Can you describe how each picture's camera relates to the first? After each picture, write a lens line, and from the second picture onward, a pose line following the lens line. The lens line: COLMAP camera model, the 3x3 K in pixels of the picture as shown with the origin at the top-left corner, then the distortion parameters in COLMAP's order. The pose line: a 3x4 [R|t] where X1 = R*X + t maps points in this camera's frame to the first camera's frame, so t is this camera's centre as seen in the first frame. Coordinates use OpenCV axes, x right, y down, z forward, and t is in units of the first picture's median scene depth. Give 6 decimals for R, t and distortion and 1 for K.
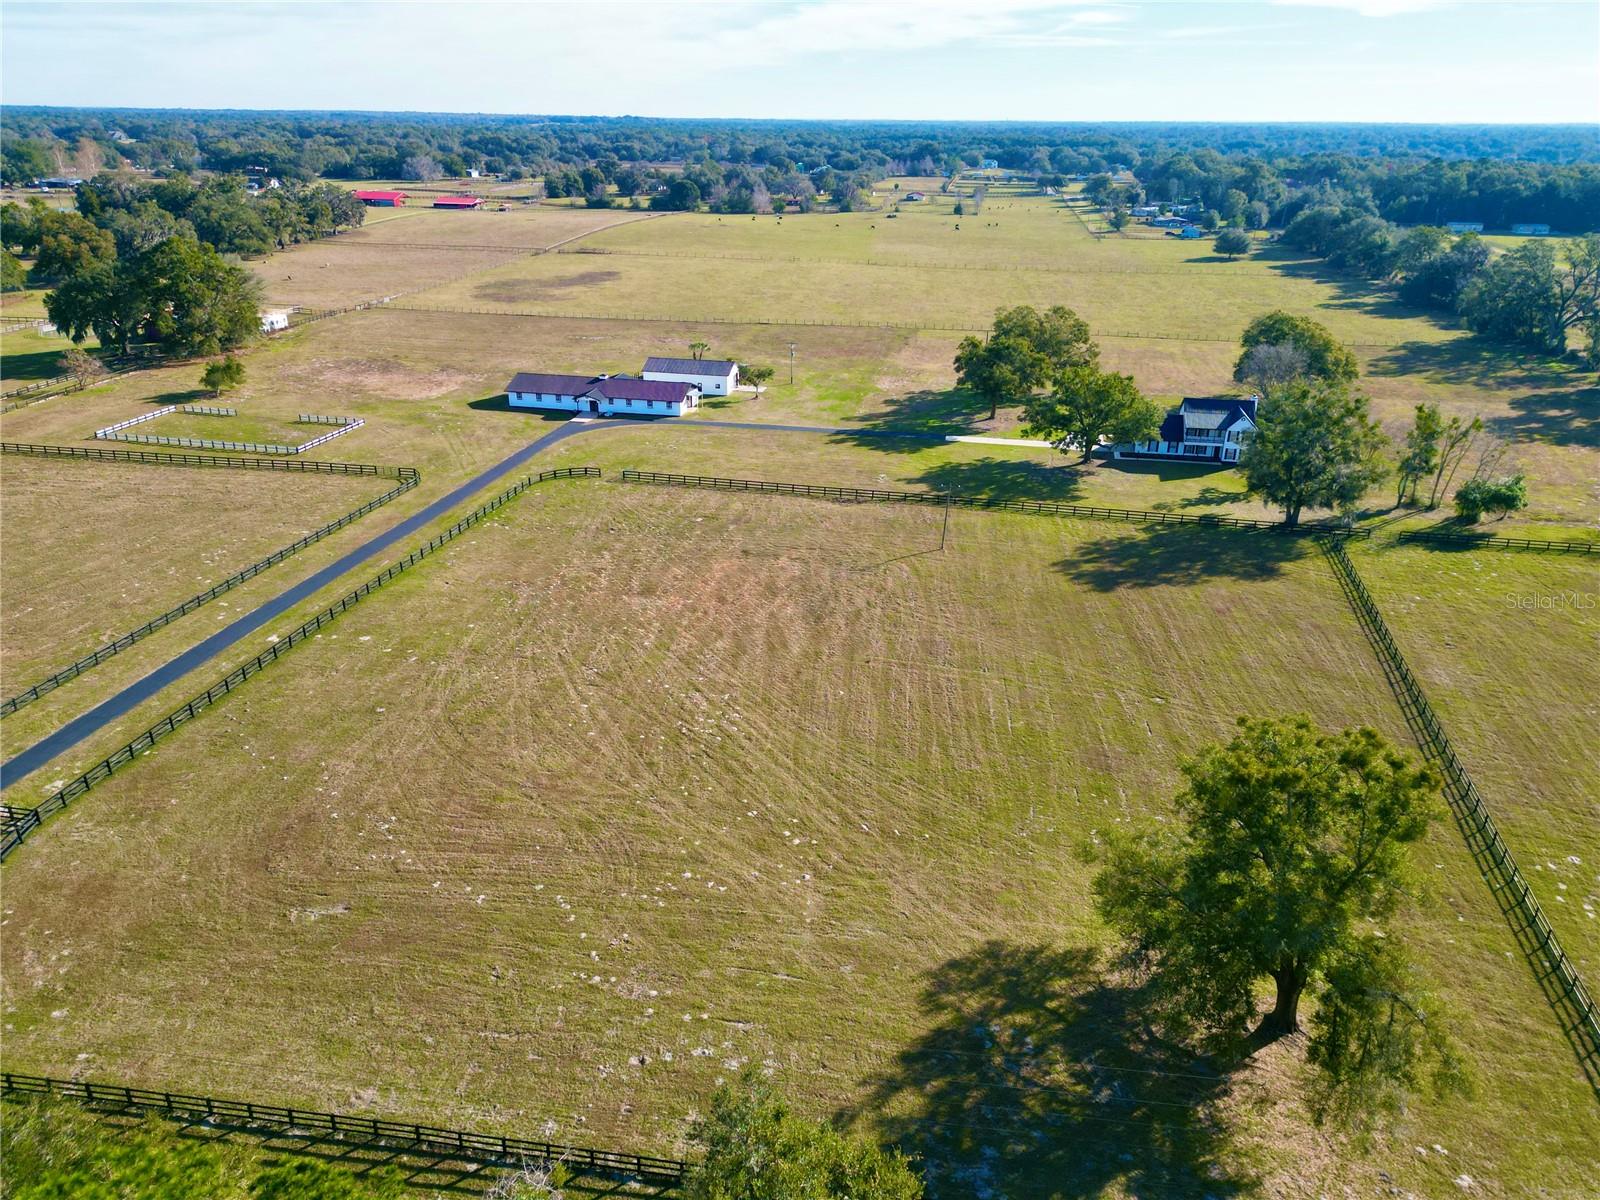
lens RADIAL K [[1230.2, 0, 800.0], [0, 1230.2, 600.0], [0, 0, 1]] dist [0.059796, -0.071843]
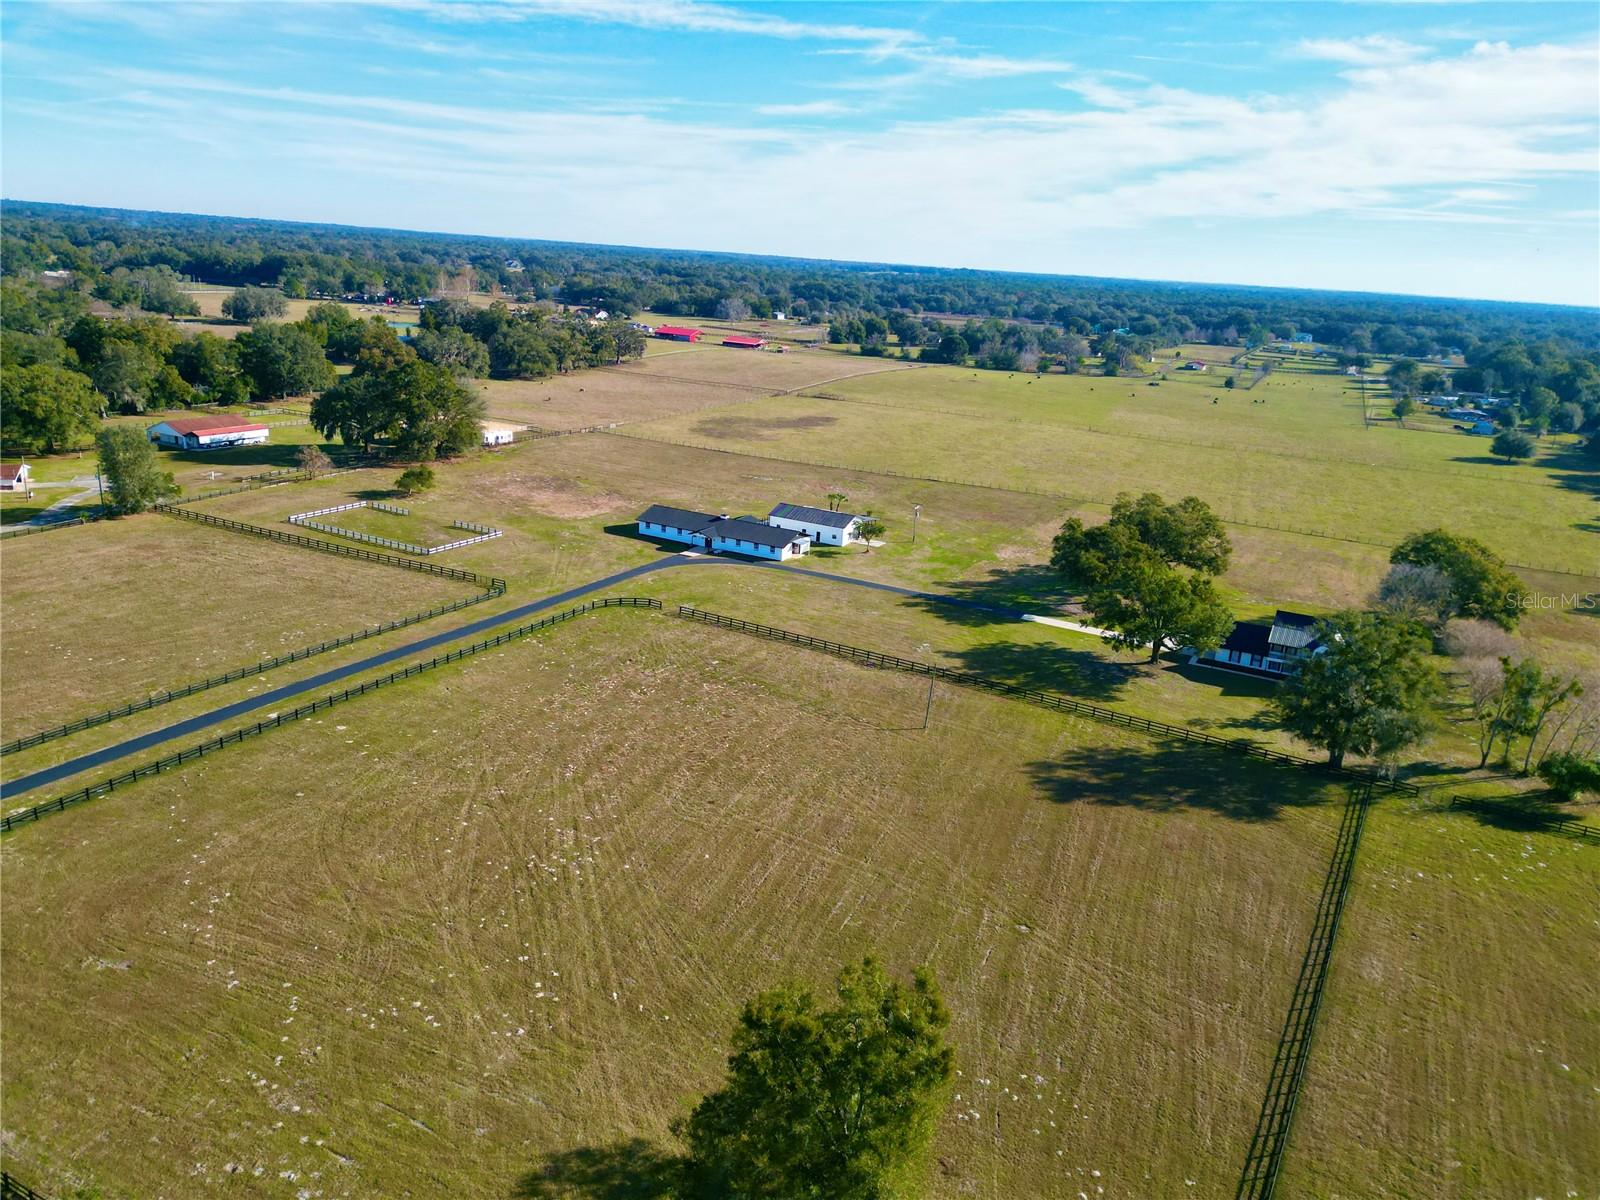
lens RADIAL K [[1219.6, 0, 757.7], [0, 1219.6, 538.8], [0, 0, 1]] dist [0.094087, -0.109612]
pose [[0.952141, 0.116755, -0.282480, 0.184230], [-0.158491, 0.978810, -0.129657, -0.031211], [0.261356, 0.168222, 0.950471, 0.002972]]
